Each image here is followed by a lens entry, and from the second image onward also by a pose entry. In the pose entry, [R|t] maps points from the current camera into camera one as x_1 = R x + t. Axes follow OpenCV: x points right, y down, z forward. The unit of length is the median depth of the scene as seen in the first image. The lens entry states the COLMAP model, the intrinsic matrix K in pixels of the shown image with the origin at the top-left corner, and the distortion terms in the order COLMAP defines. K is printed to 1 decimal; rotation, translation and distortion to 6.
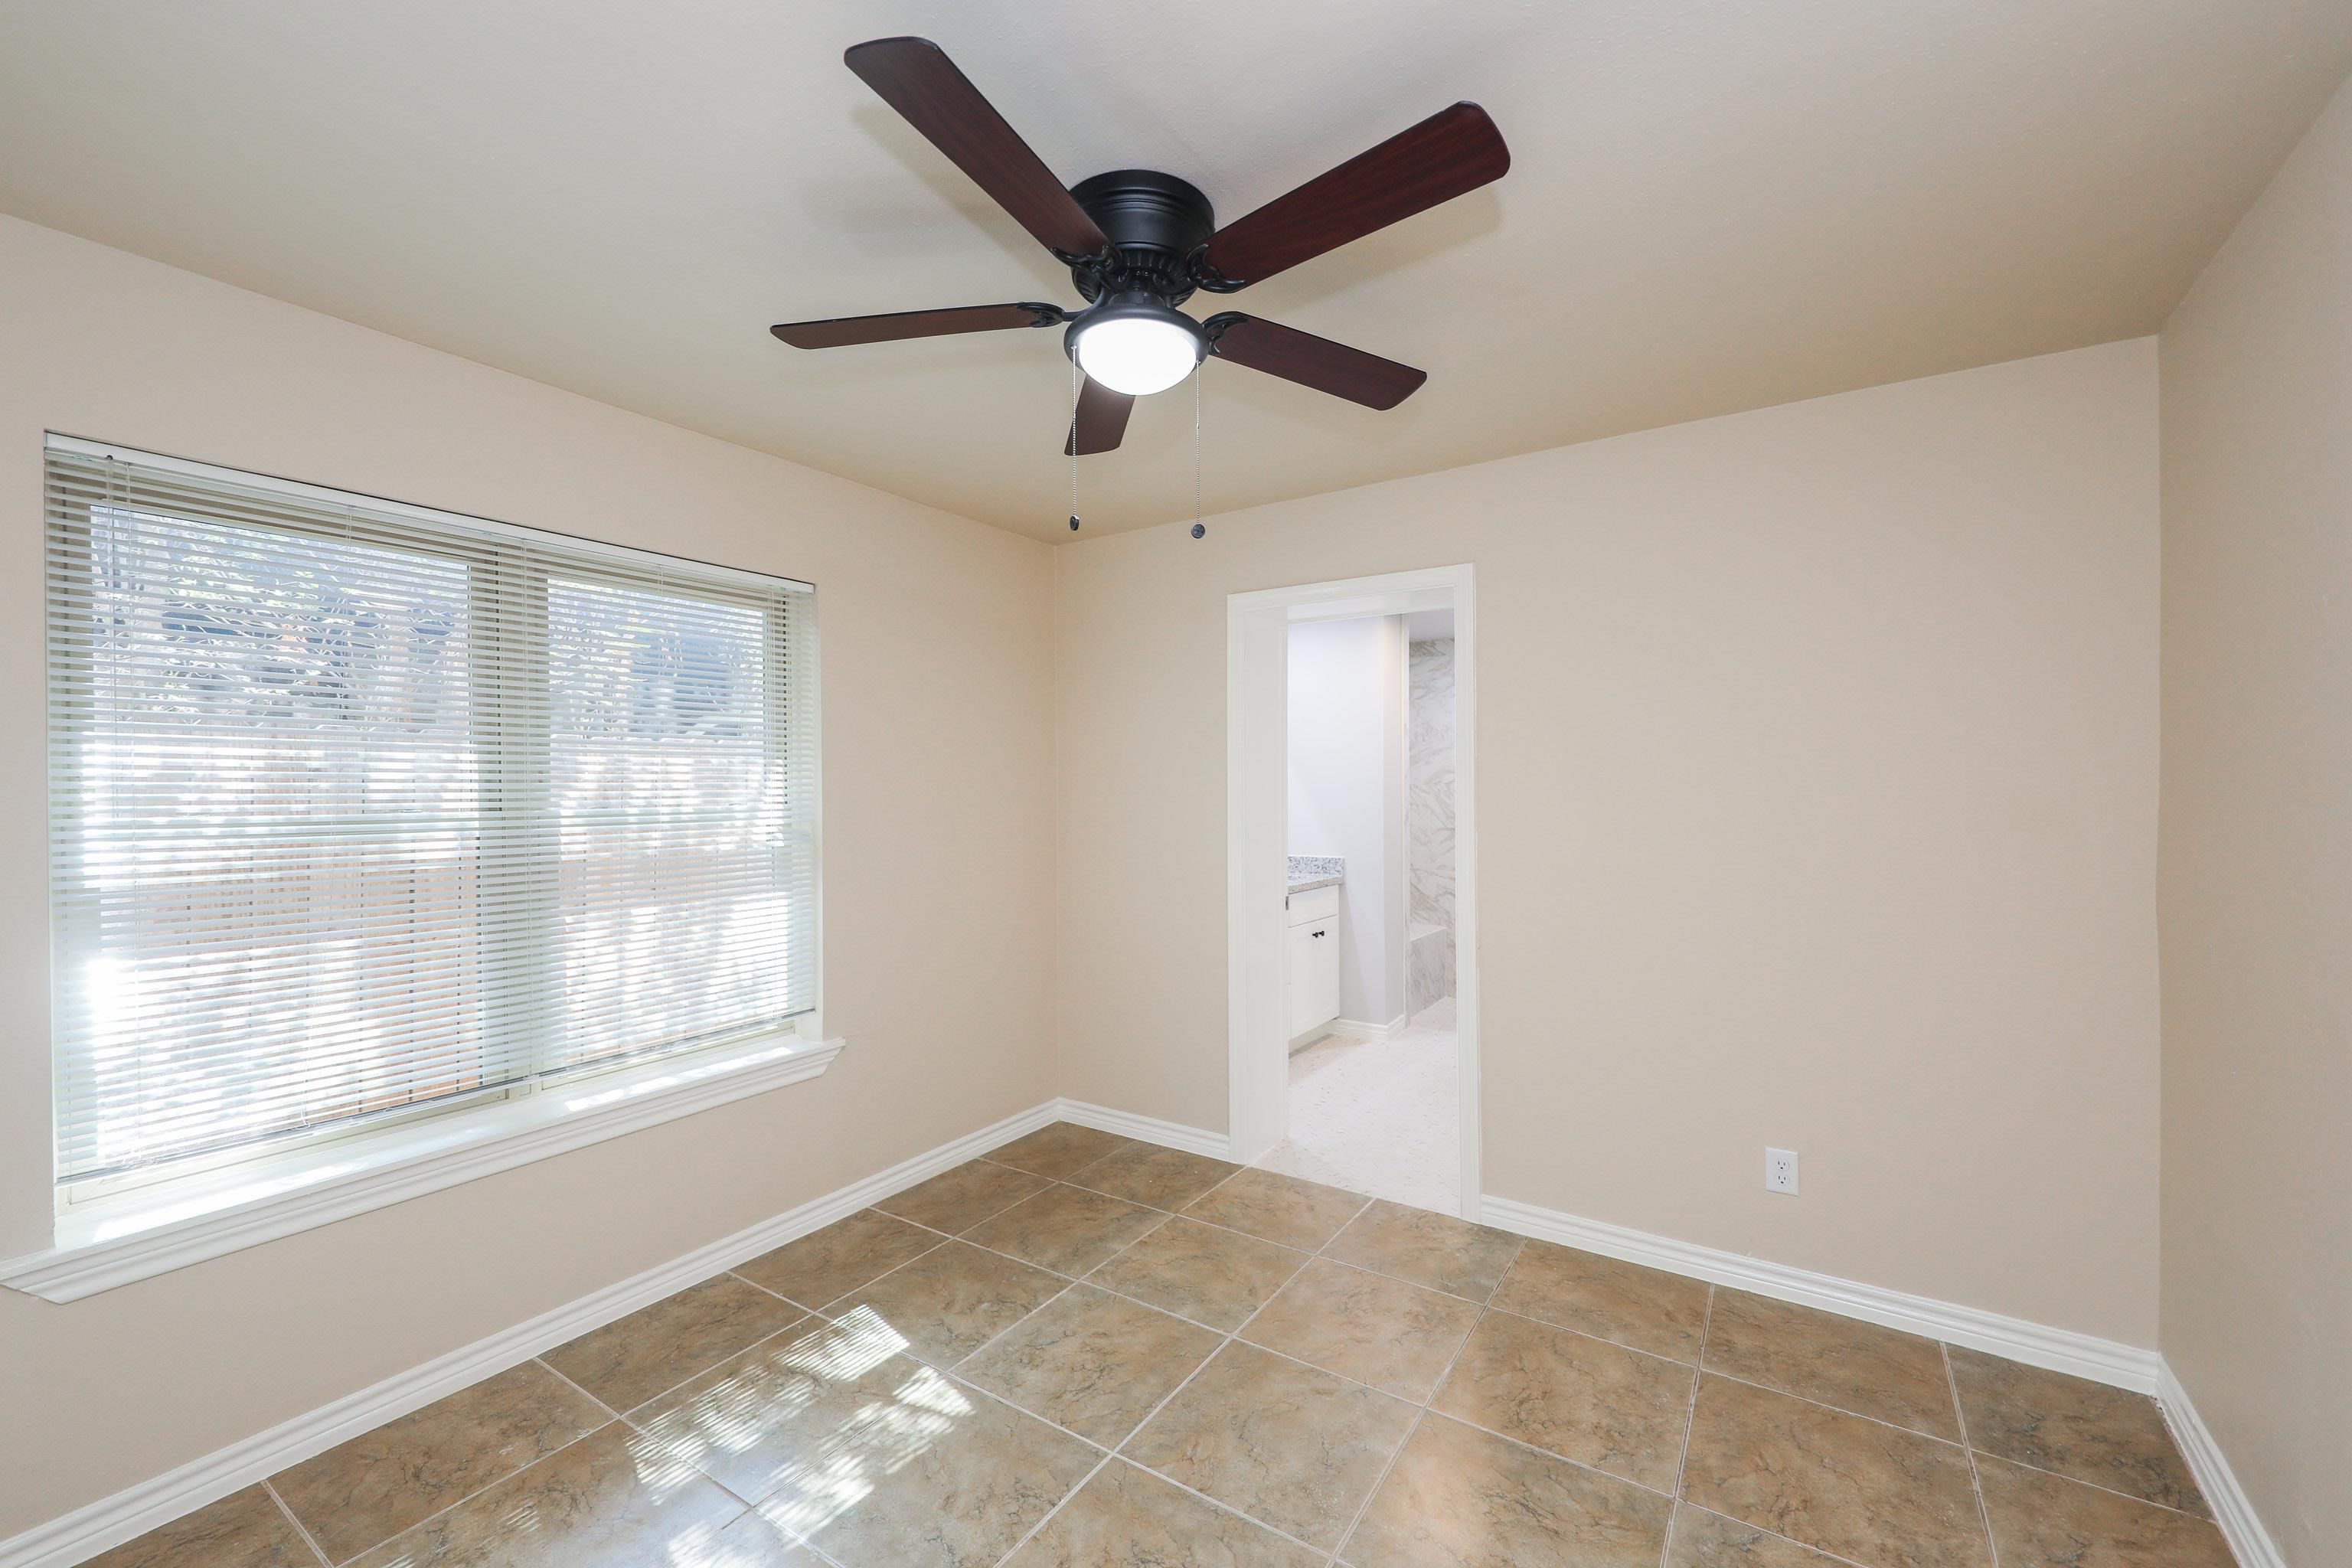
lens RADIAL K [[967.1, 0, 1154.1], [0, 967.1, 789.5], [0, 0, 1]] dist [0.013080, -0.006706]
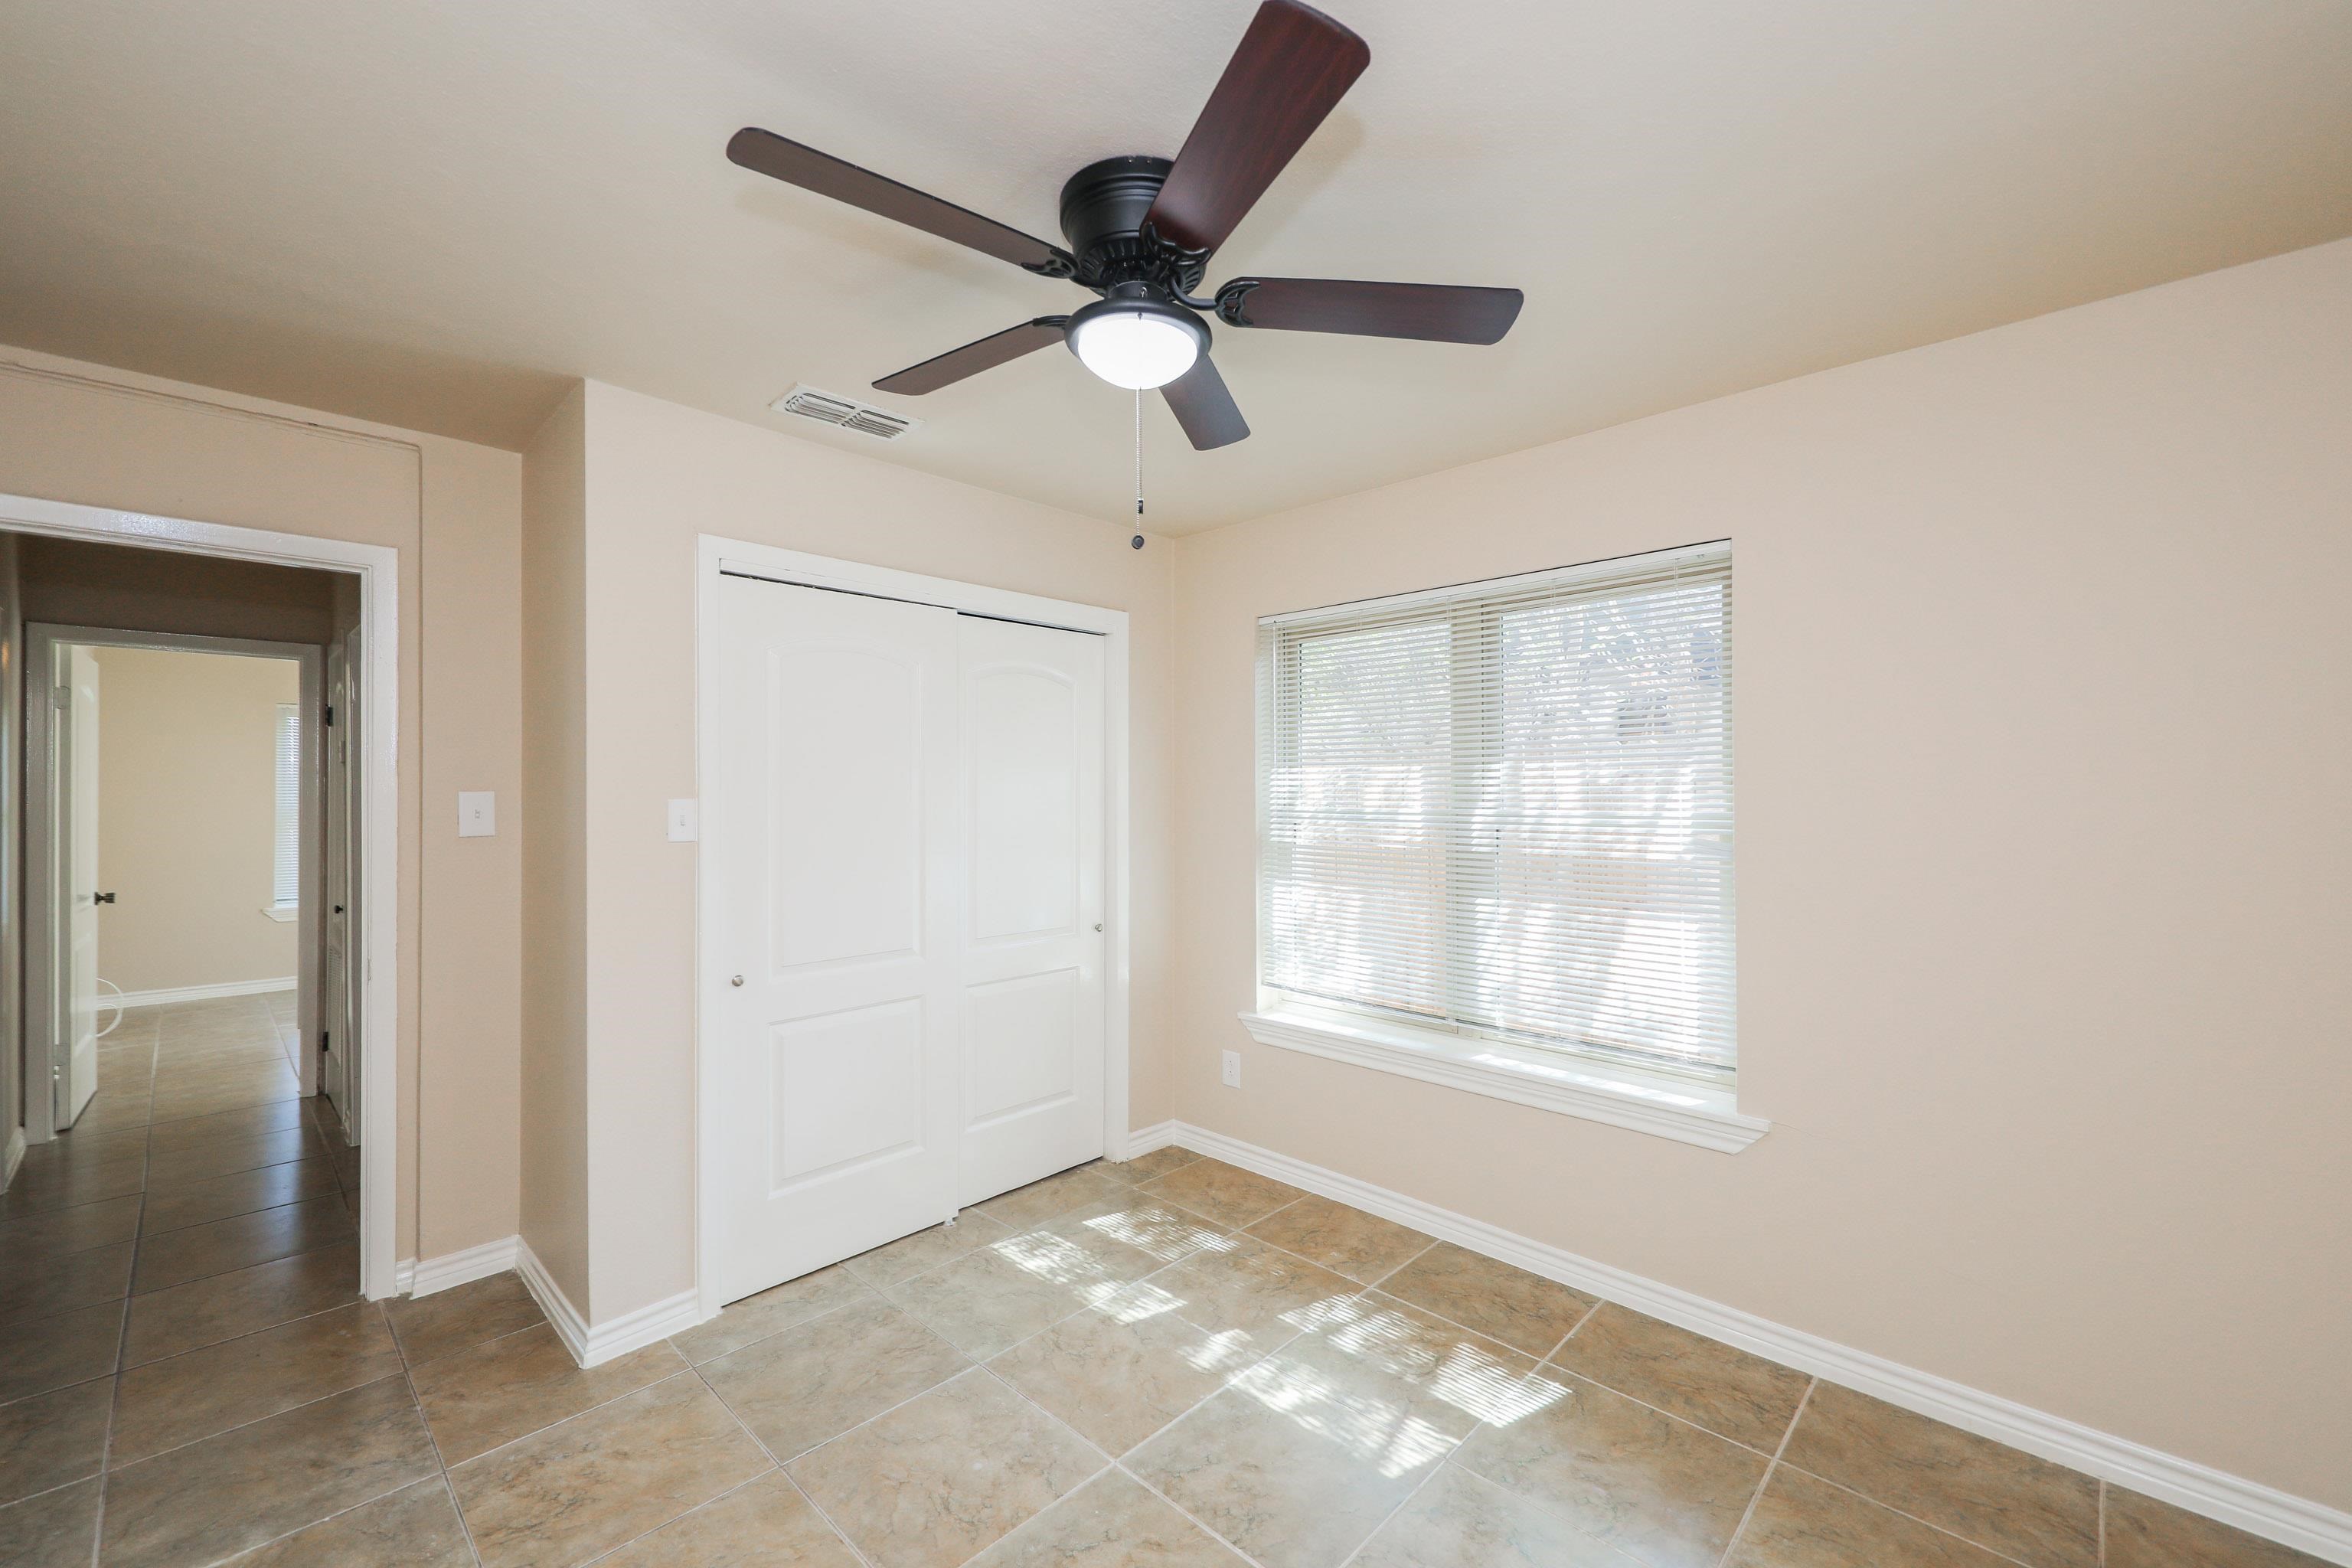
lens RADIAL K [[967.1, 0, 1150.8], [0, 967.1, 777.9], [0, 0, 1]] dist [0.013080, -0.006706]
pose [[-0.205542, -0.002448, -0.978645, 0.637417], [0.004592, 0.999983, -0.003465, -0.016532], [0.978637, -0.005206, -0.205528, 0.827740]]
